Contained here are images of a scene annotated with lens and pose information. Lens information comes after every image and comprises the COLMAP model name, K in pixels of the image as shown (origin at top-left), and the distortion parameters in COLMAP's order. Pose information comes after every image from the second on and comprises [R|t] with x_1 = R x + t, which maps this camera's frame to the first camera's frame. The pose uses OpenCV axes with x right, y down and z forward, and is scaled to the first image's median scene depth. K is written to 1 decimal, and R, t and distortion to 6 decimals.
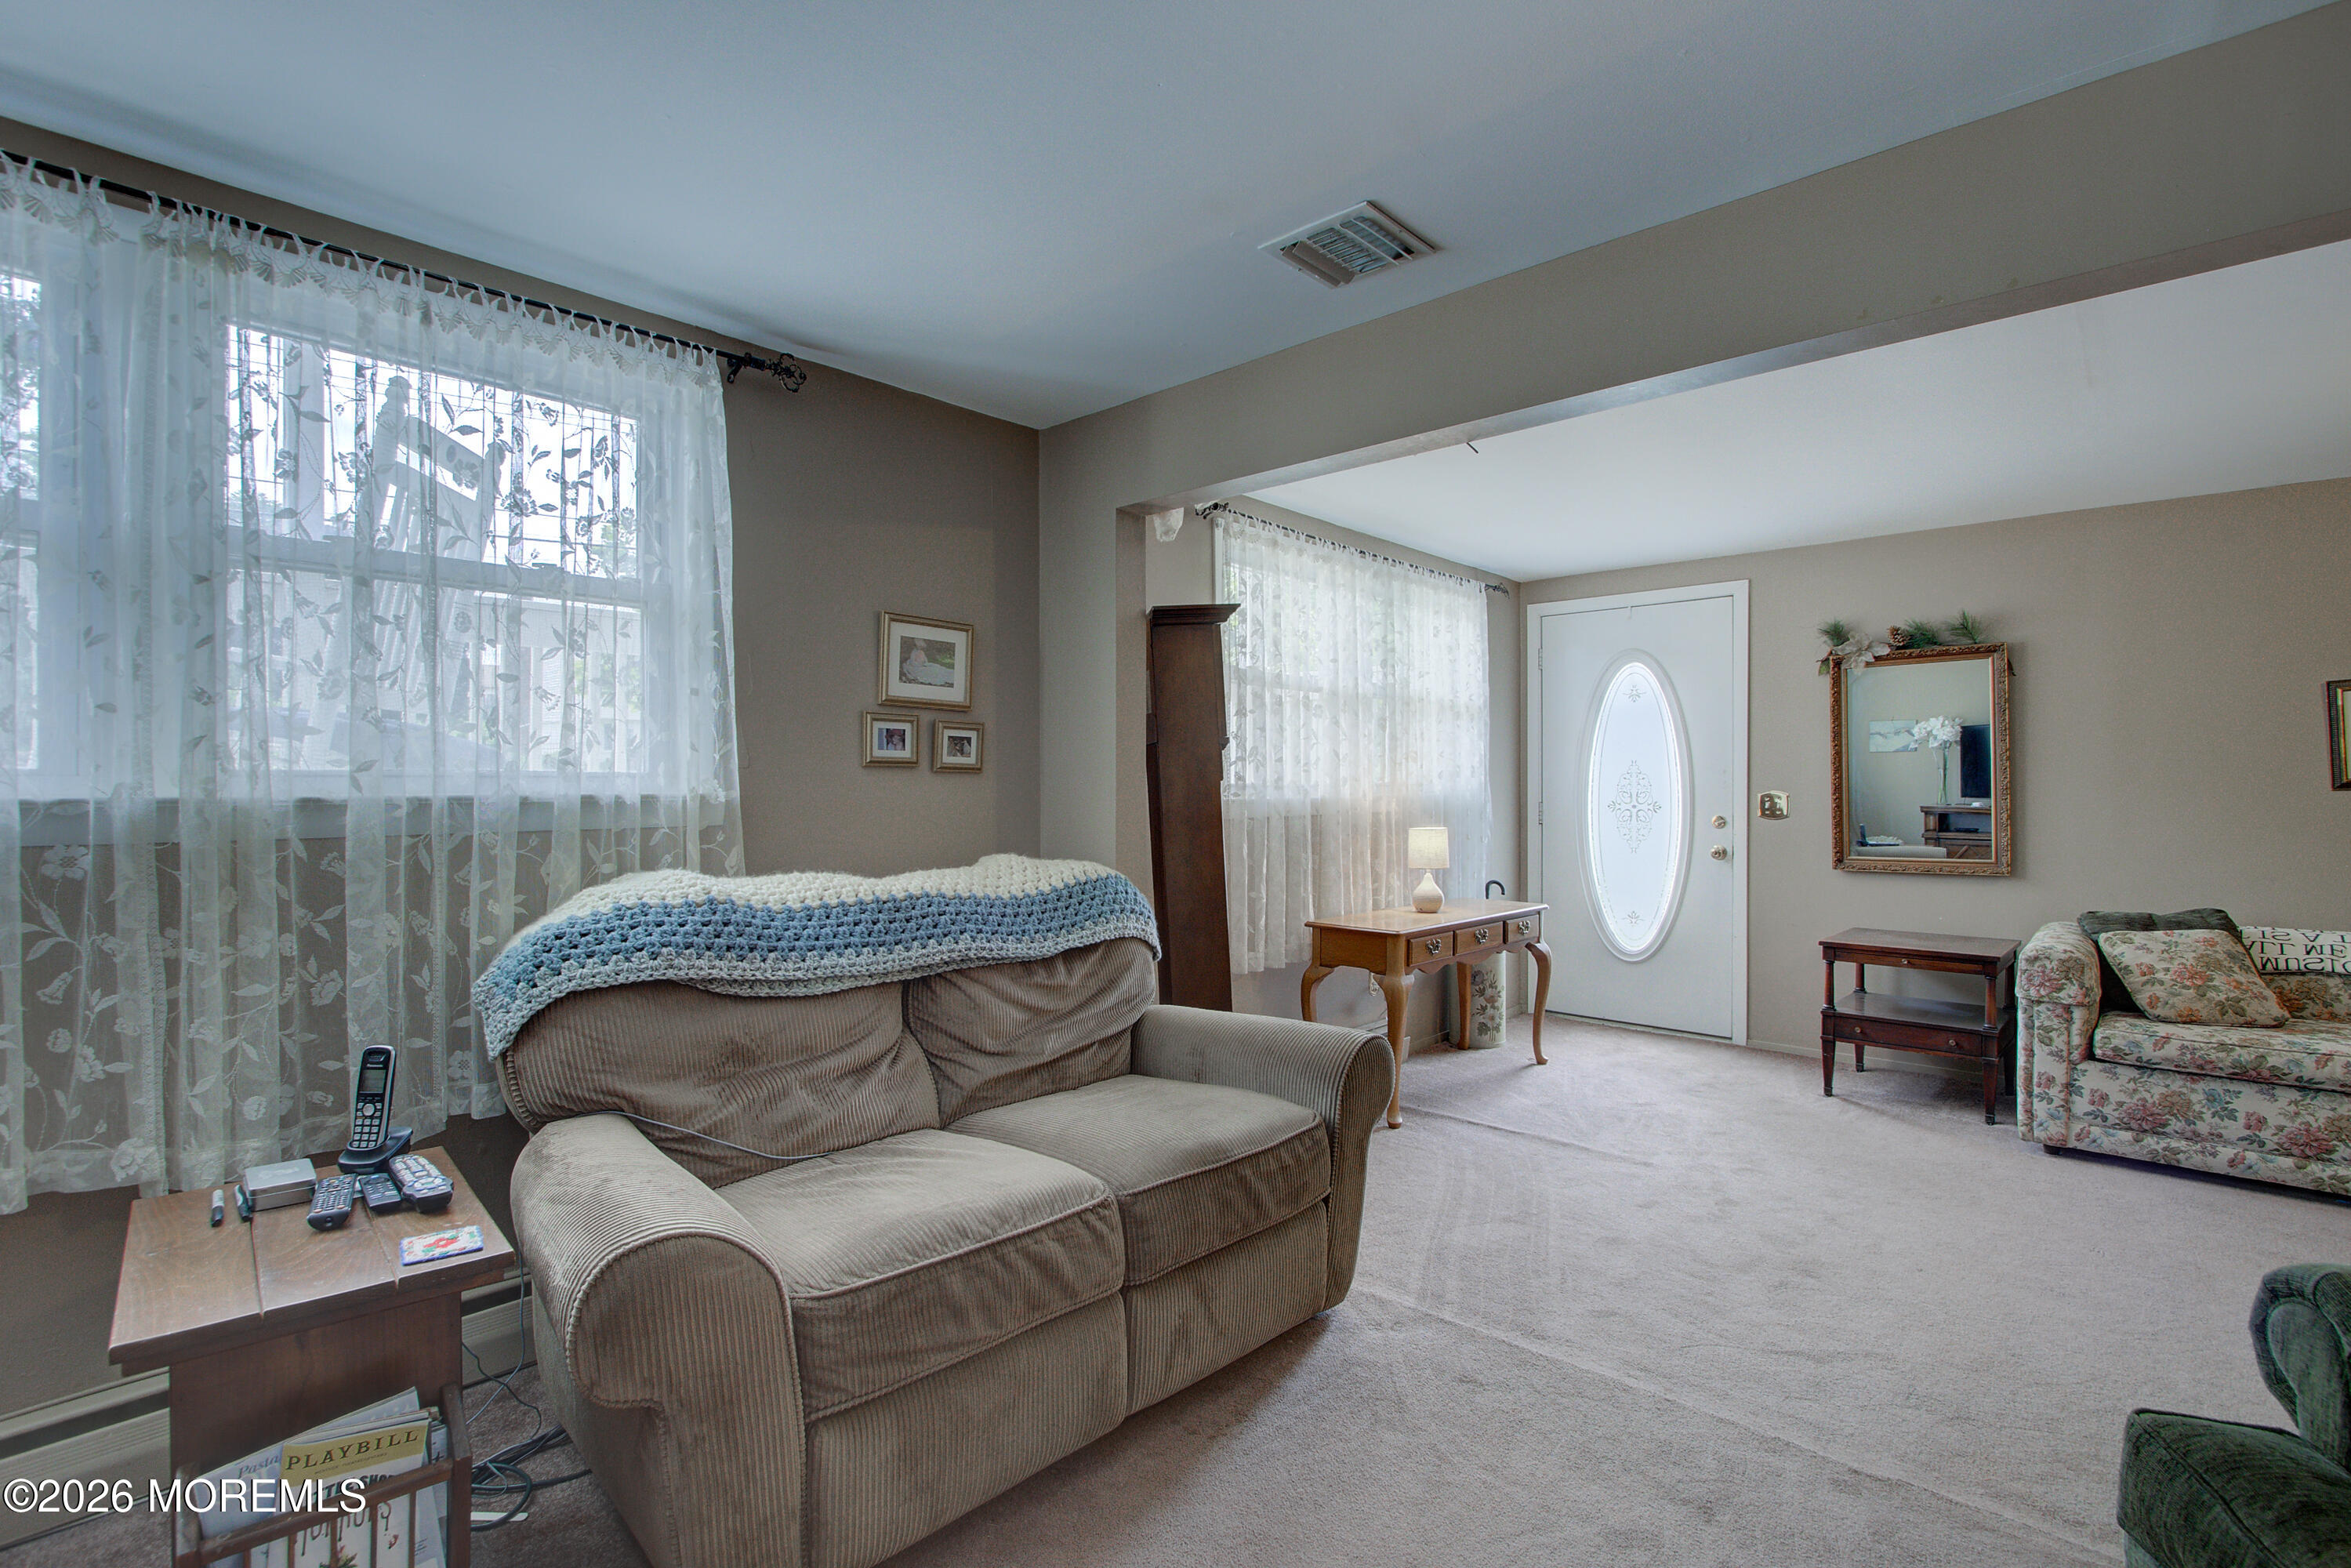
lens RADIAL K [[1057.4, 0, 1180.8], [0, 1057.4, 785.1], [0, 0, 1]] dist [-0.012116, 0.000233]
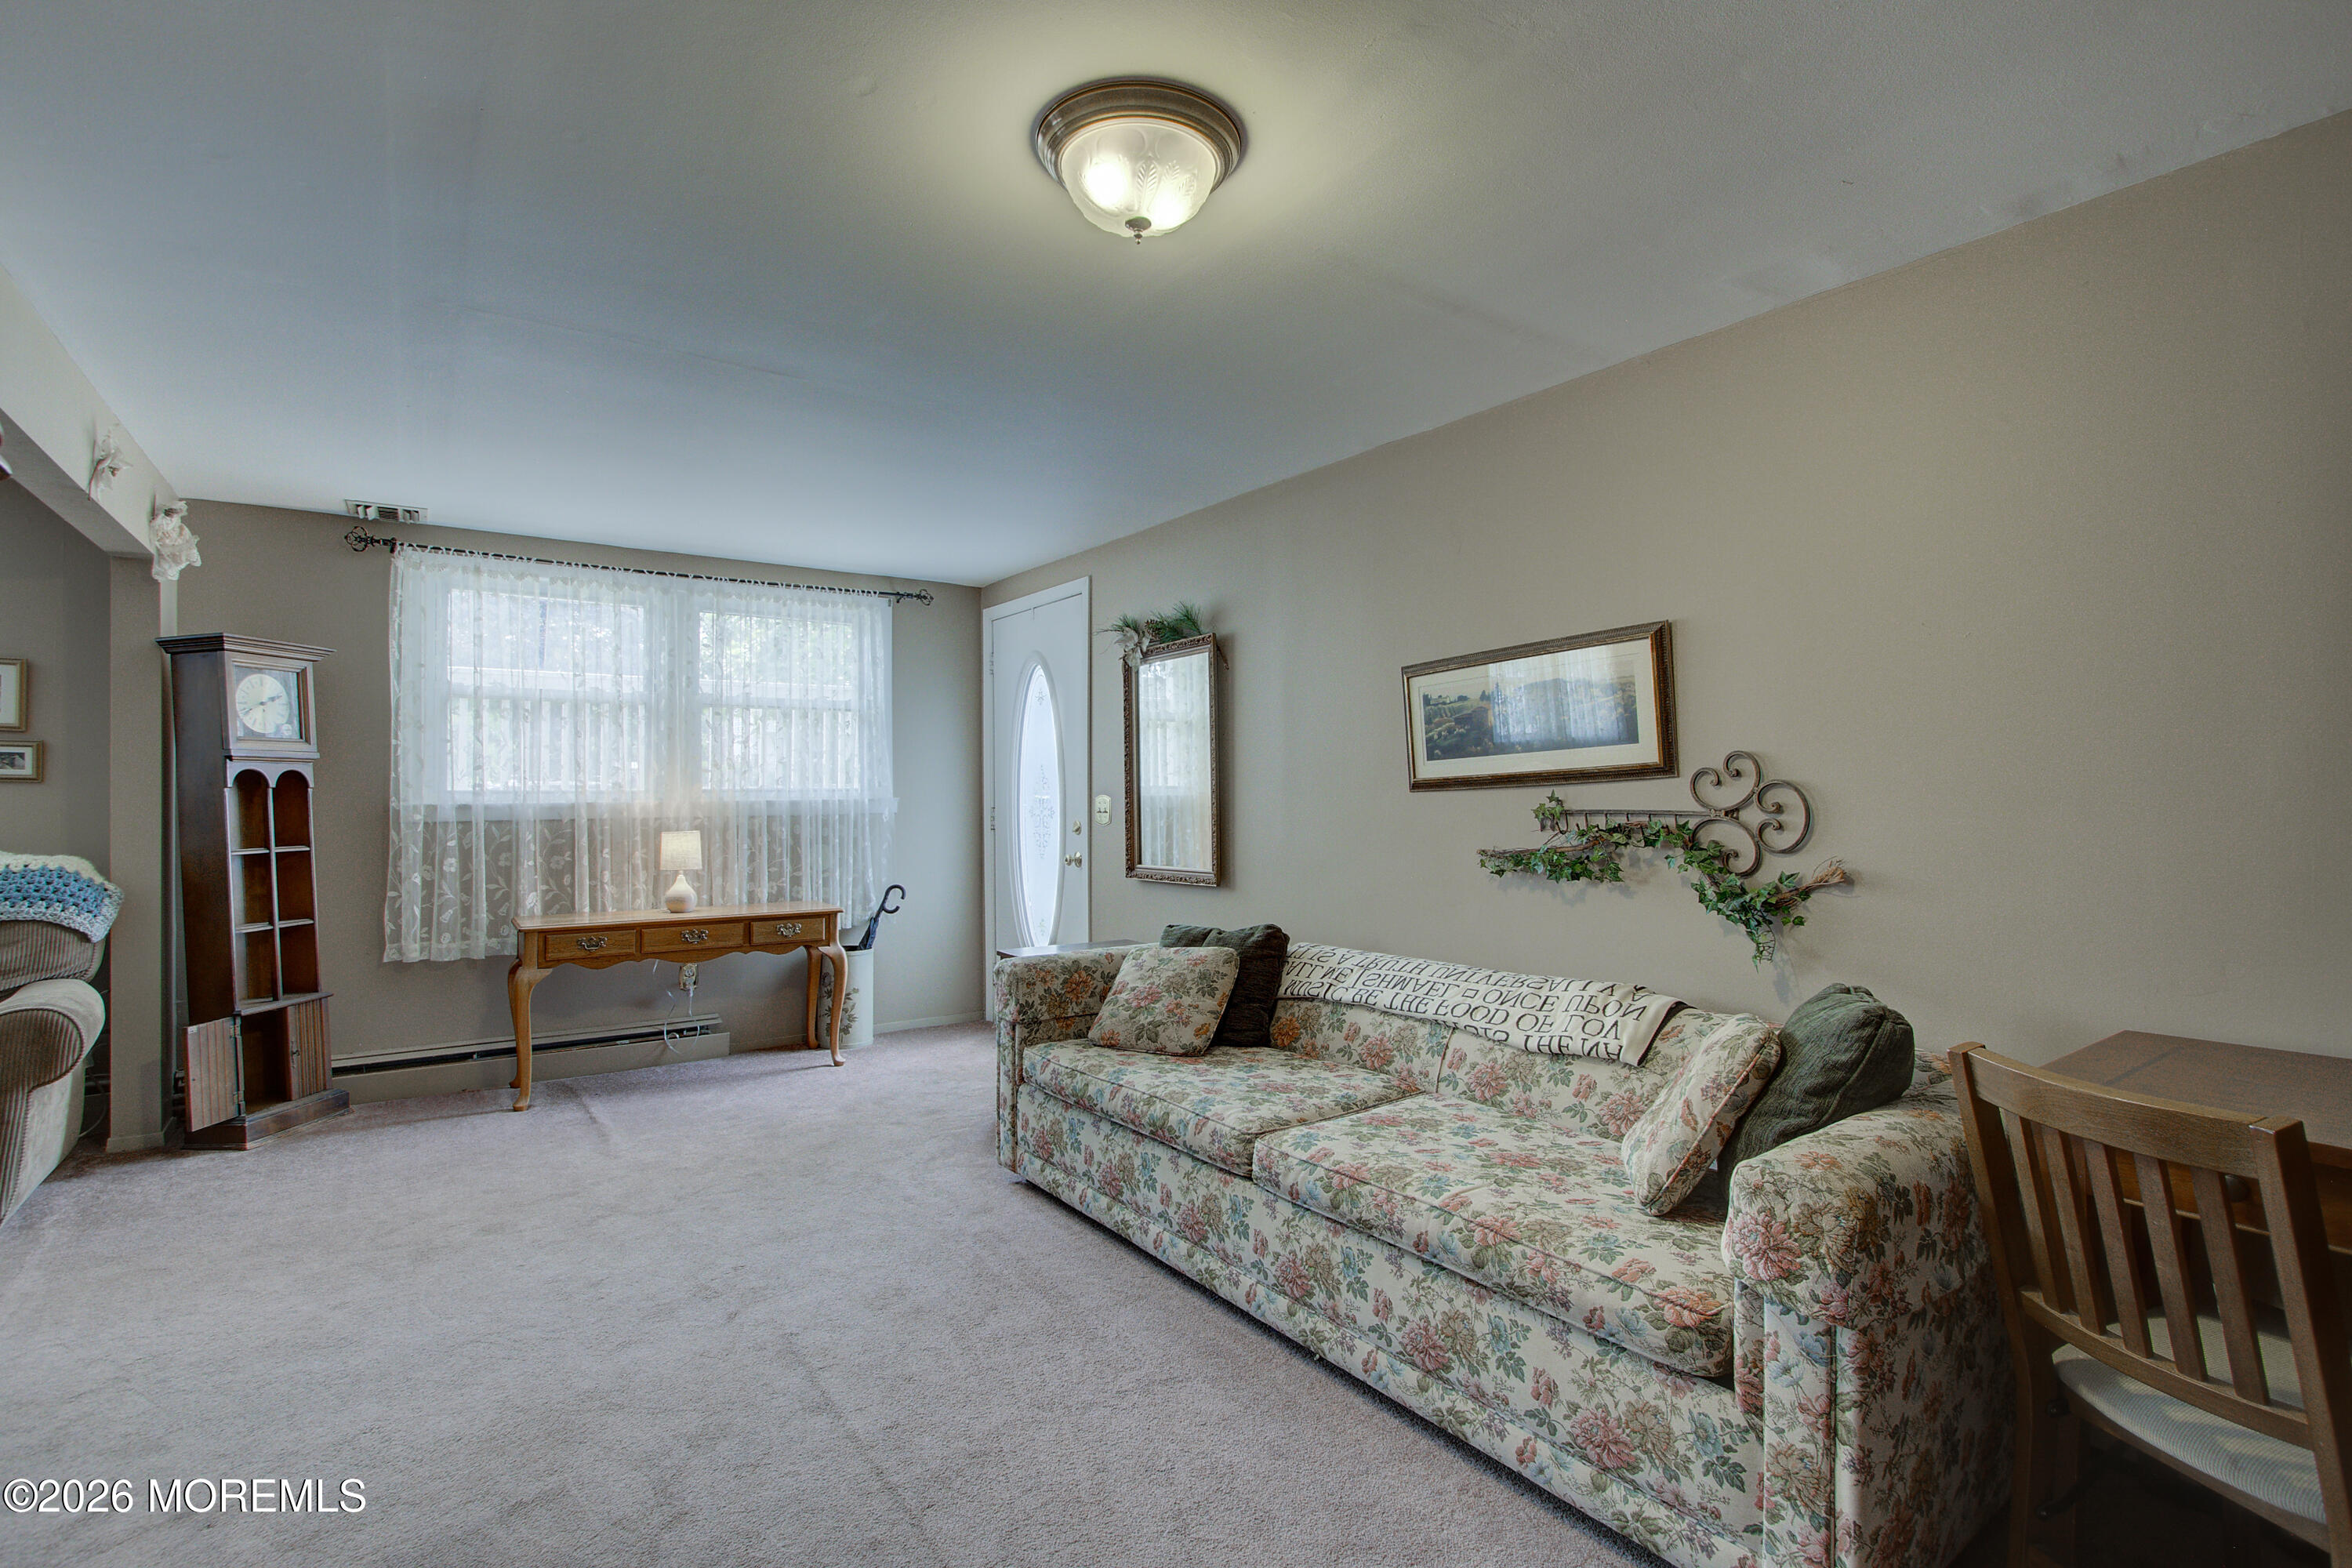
lens RADIAL K [[1057.8, 0, 1172.5], [0, 1057.8, 799.5], [0, 0, 1]] dist [-0.012116, 0.000233]
pose [[0.979131, -0.002774, -0.203210, 1.092241], [0.003873, 0.999980, 0.005009, 0.005791], [0.203192, -0.005691, 0.979122, 0.095238]]
